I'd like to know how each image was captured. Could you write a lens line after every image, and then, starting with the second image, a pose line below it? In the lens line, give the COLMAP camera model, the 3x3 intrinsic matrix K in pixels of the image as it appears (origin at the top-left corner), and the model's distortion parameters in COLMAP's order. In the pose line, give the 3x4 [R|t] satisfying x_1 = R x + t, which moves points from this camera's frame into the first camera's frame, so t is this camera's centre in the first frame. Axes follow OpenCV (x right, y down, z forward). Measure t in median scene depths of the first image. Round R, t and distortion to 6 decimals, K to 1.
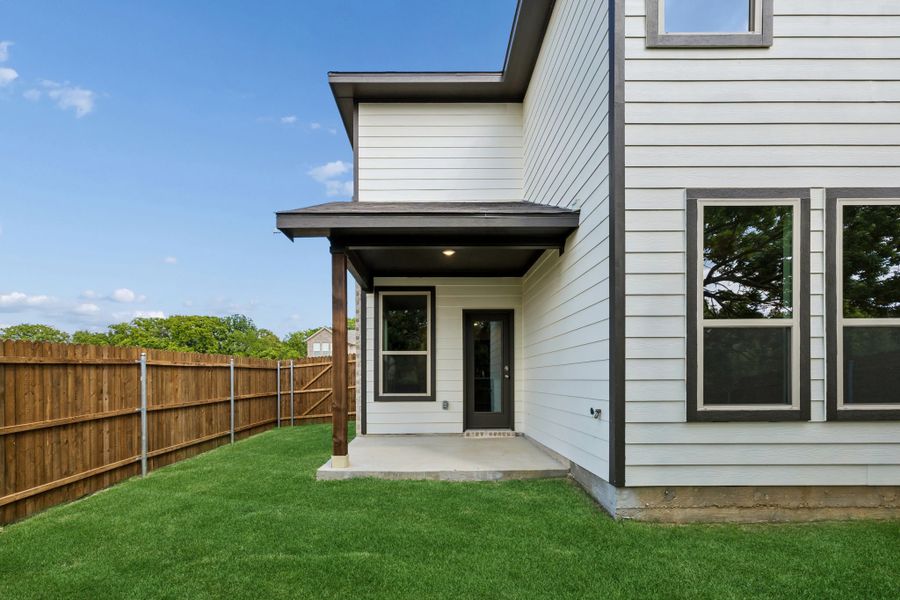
lens RADIAL K [[344.2, 0, 446.9], [0, 344.2, 299.6], [0, 0, 1]] dist [-0.002311, -0.000419]
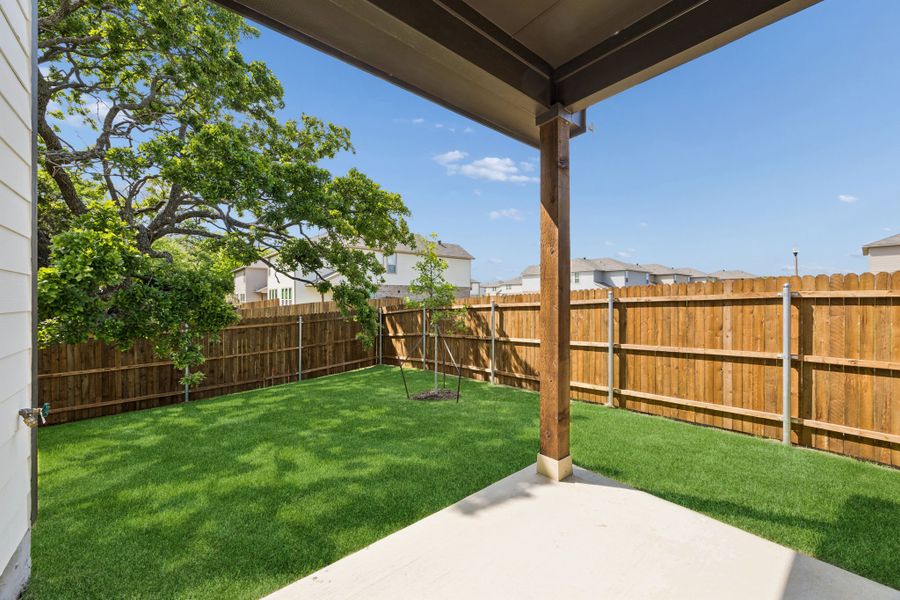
lens RADIAL K [[344.2, 0, 446.9], [0, 344.2, 299.6], [0, 0, 1]] dist [-0.002311, -0.000419]
pose [[-0.794300, 0.006825, -0.607487, 0.189917], [0.139434, 0.975292, -0.171356, 0.271724], [0.591308, -0.220813, -0.775627, 1.432303]]
